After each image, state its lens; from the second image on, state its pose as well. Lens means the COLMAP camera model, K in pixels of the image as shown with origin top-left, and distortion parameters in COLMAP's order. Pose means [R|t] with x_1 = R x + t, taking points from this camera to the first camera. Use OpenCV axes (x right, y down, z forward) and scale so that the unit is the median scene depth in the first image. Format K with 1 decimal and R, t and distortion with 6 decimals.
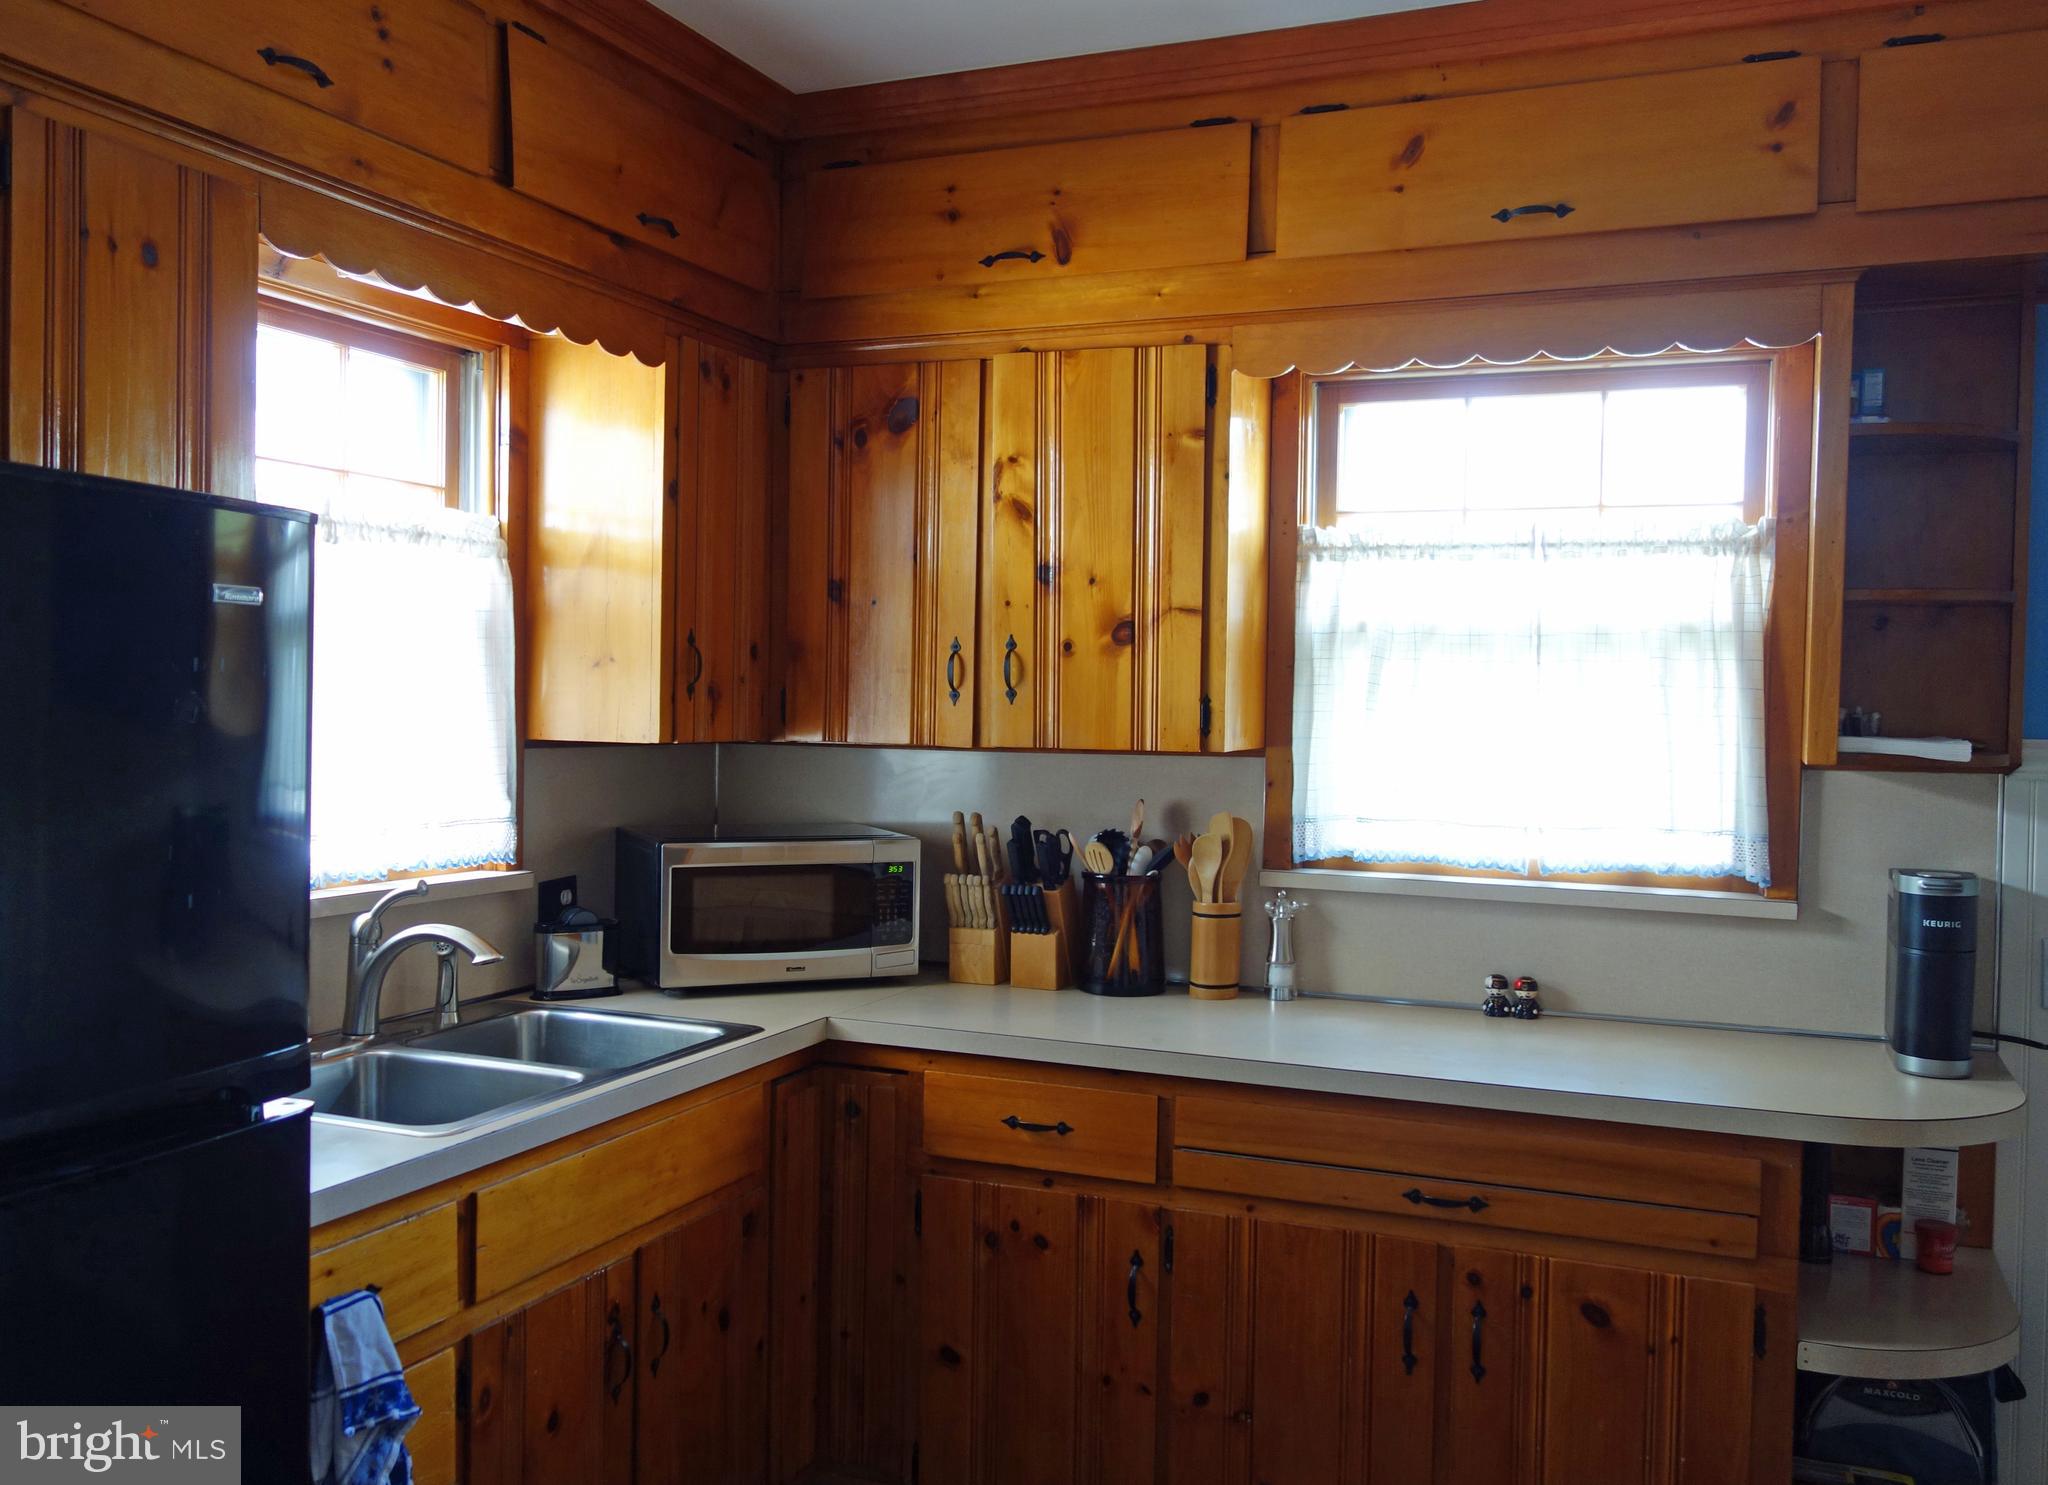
lens RADIAL K [[1812.6, 0, 1024.0], [0, 1812.6, 742.5], [0, 0, 1]] dist [-0.000173, -0.002047]
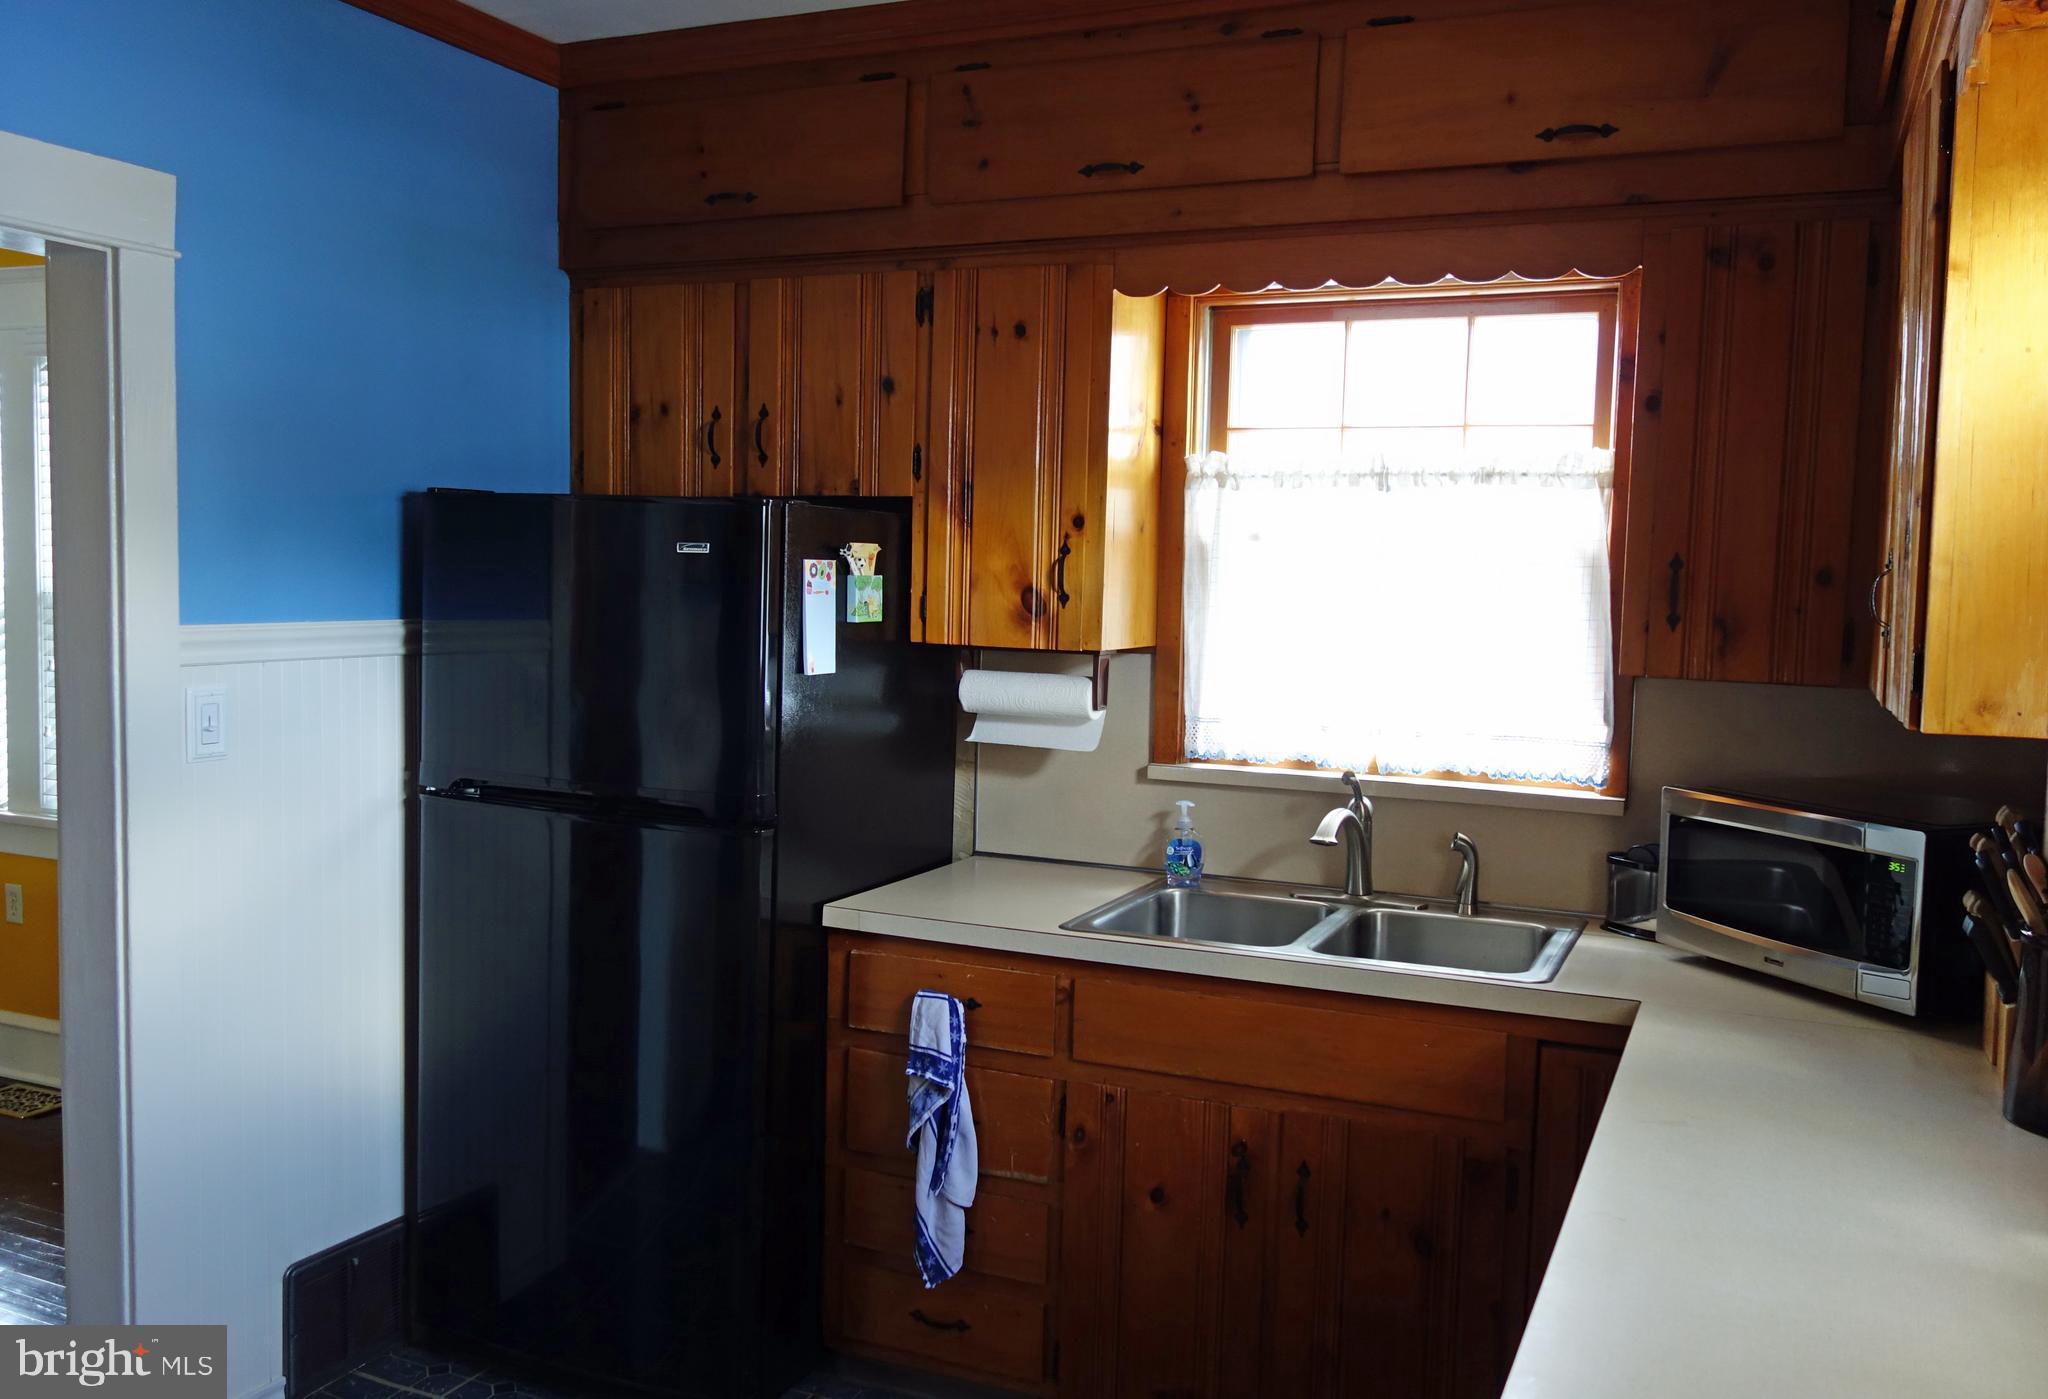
lens RADIAL K [[1651.2, 0, 1024.0], [0, 1651.2, 699.5], [0, 0, 1]] dist [-0.013160, -0.007670]
pose [[-0.032085, 0.059455, -0.997715, 0.707197], [-0.051263, 0.996817, 0.061050, -0.024784], [0.998170, 0.053105, -0.028935, 0.762906]]
